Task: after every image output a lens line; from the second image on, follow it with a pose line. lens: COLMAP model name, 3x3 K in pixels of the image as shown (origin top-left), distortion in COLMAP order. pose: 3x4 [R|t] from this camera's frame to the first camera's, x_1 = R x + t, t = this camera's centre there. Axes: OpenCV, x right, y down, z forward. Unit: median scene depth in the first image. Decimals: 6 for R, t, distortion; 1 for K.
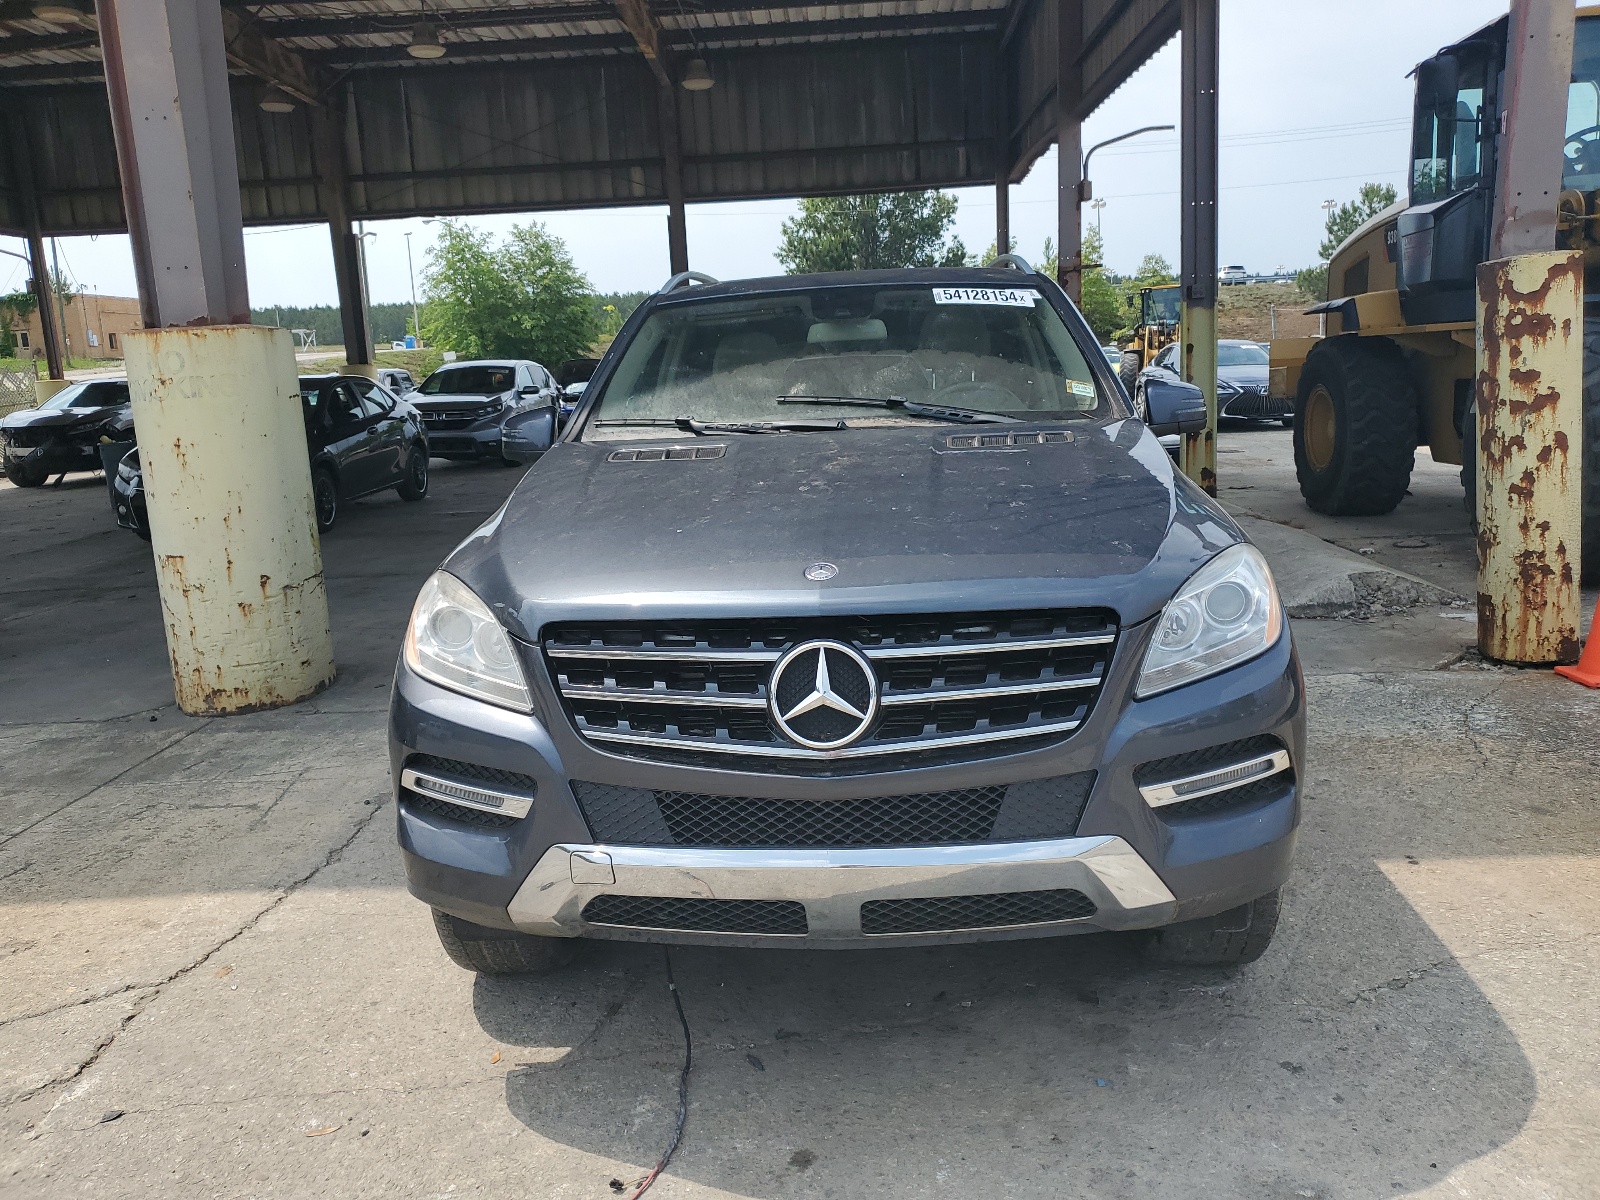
lens RADIAL K [[1246.8, 0, 802.5], [0, 1246.8, 590.2], [0, 0, 1]] dist [0.000053, -0.001666]
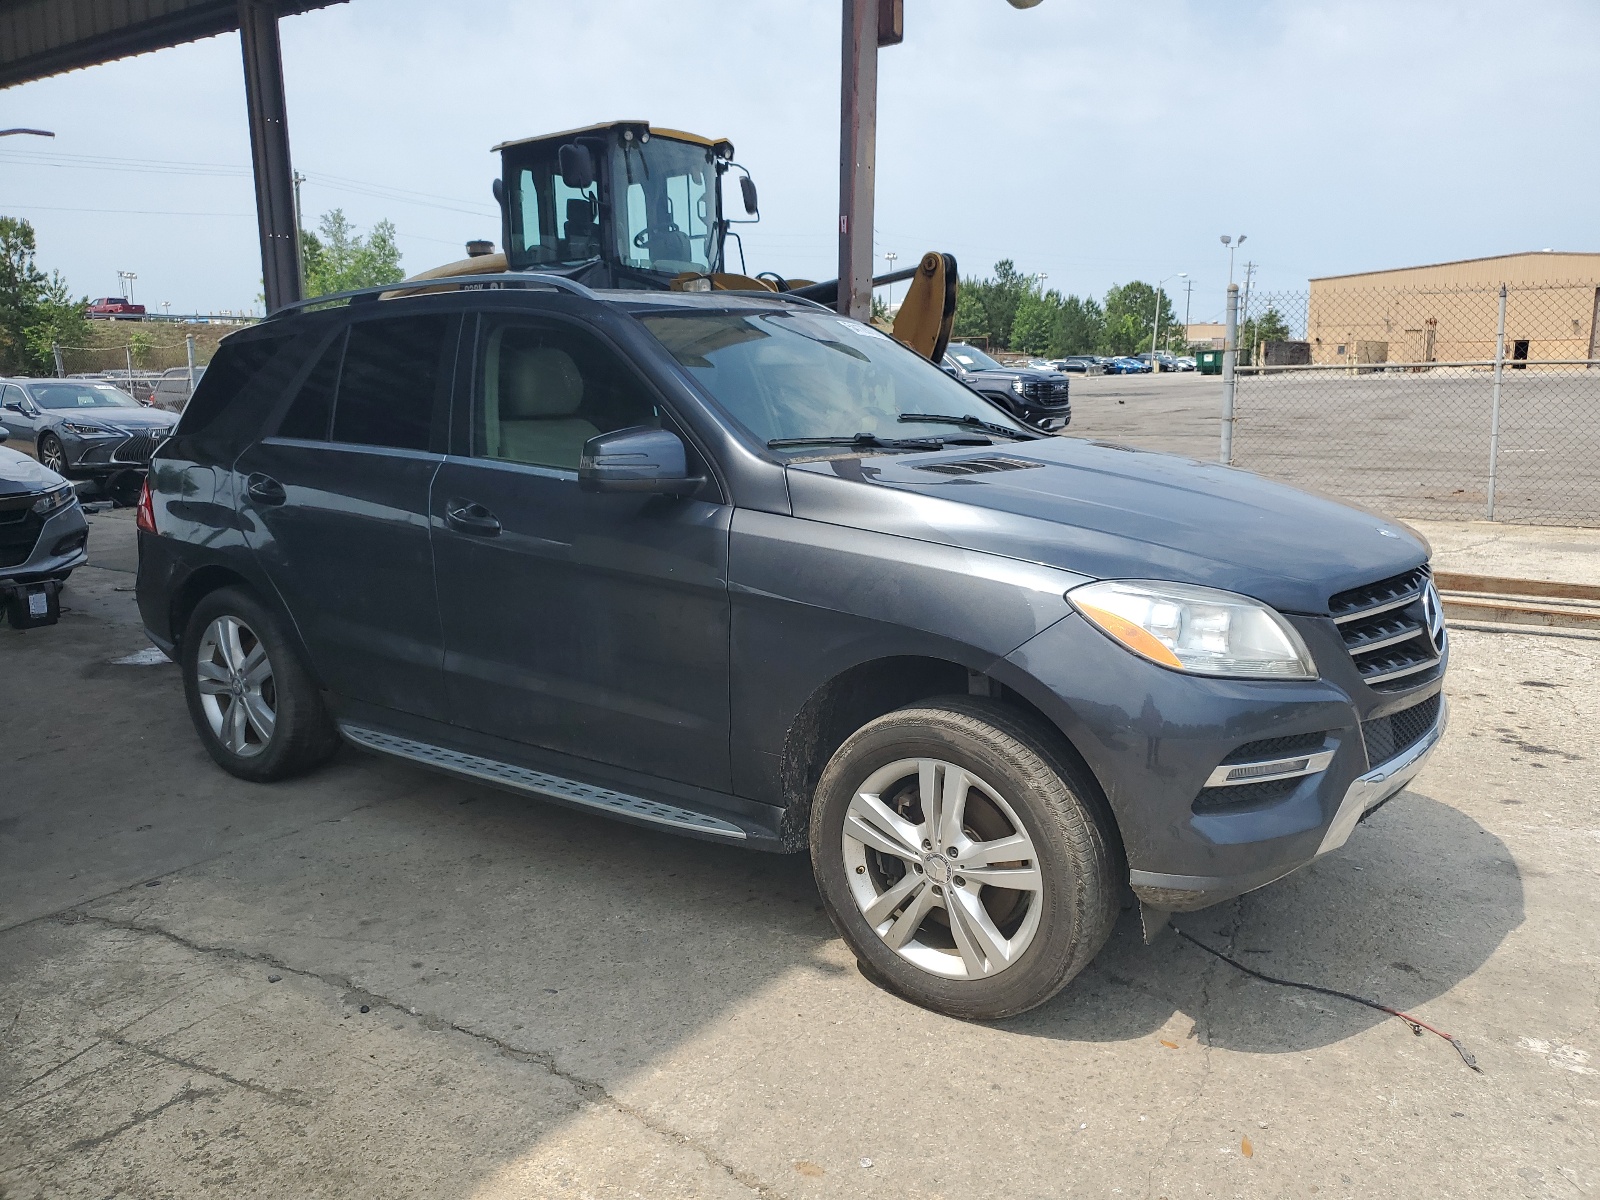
lens RADIAL K [[1260.2, 0, 800.0], [0, 1260.2, 600.0], [0, 0, 1]] dist [0.009871, 0.006530]
pose [[0.531294, -0.111096, 0.839871, -0.655721], [0.138051, 0.989467, 0.043555, -0.042053], [-0.835864, 0.092804, 0.541035, 0.341095]]
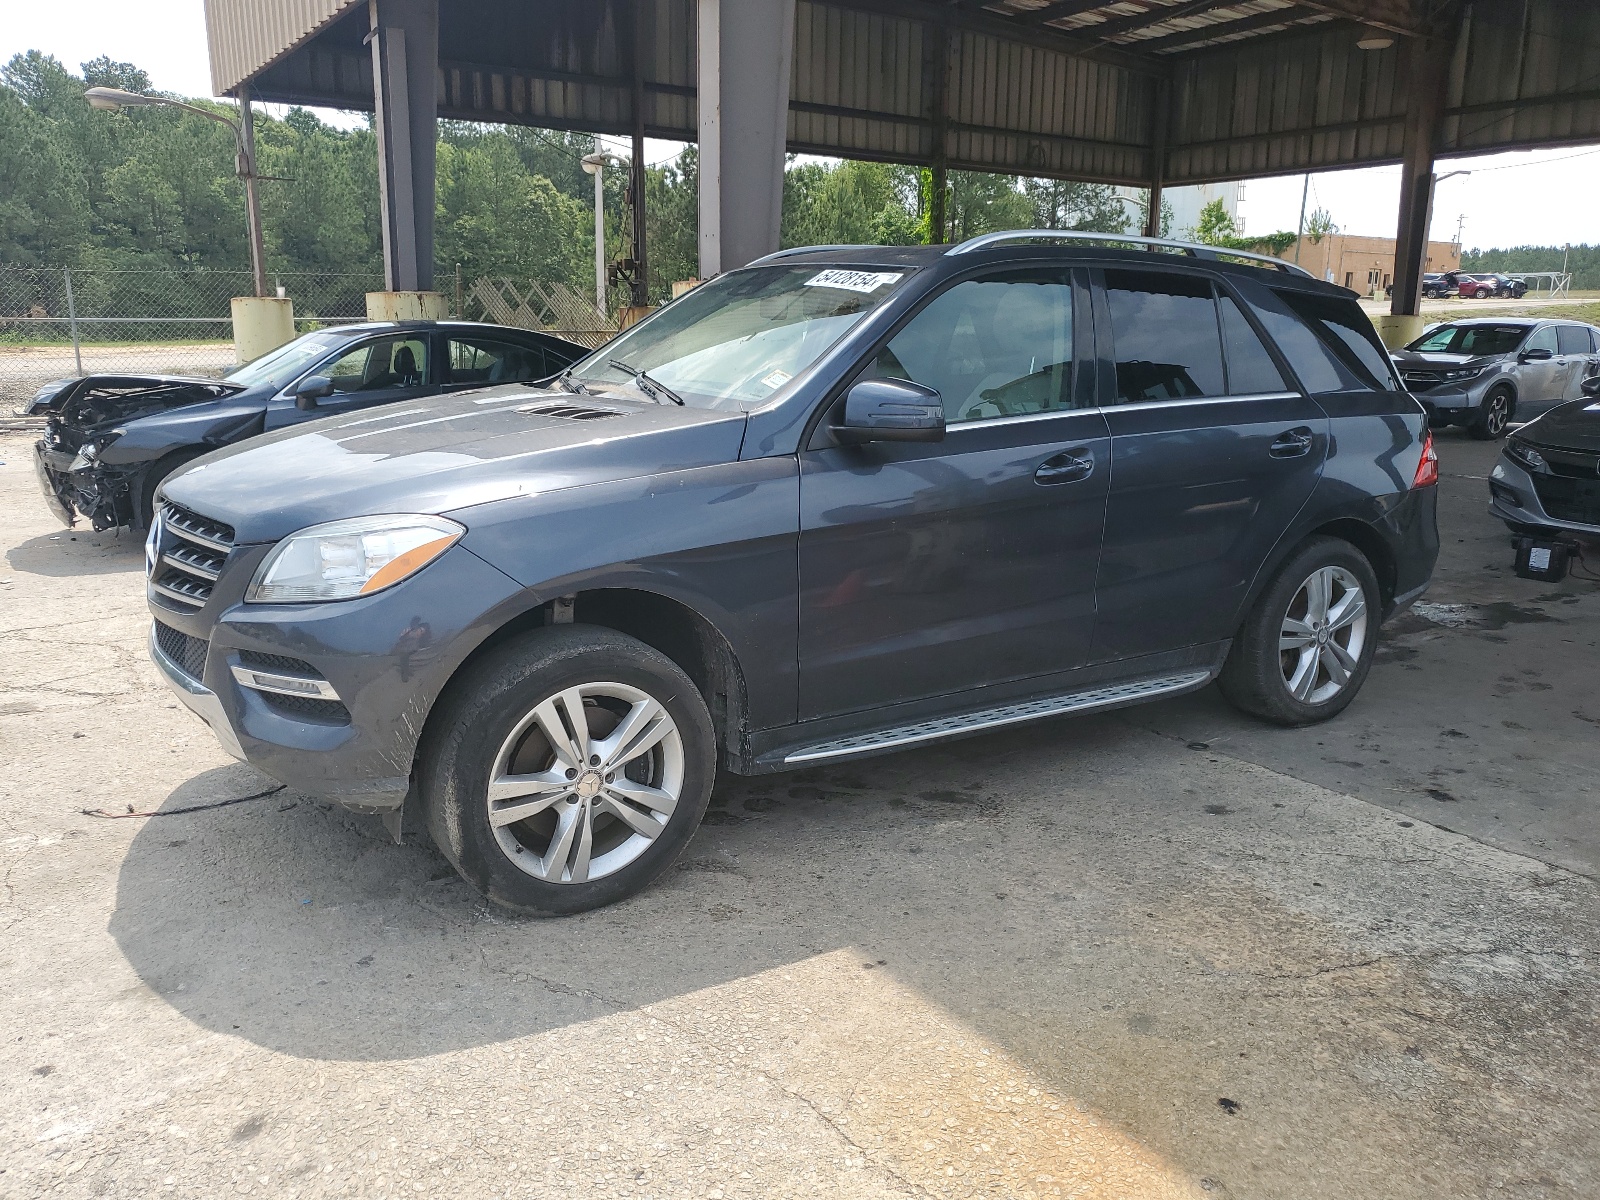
lens RADIAL K [[1260.2, 0, 800.0], [0, 1260.2, 600.0], [0, 0, 1]] dist [0.009871, 0.006530]
pose [[0.587342, 0.226138, -0.777104, 0.719417], [-0.186326, 0.972161, 0.142074, -0.093119], [0.787599, 0.061349, 0.613126, 0.278818]]
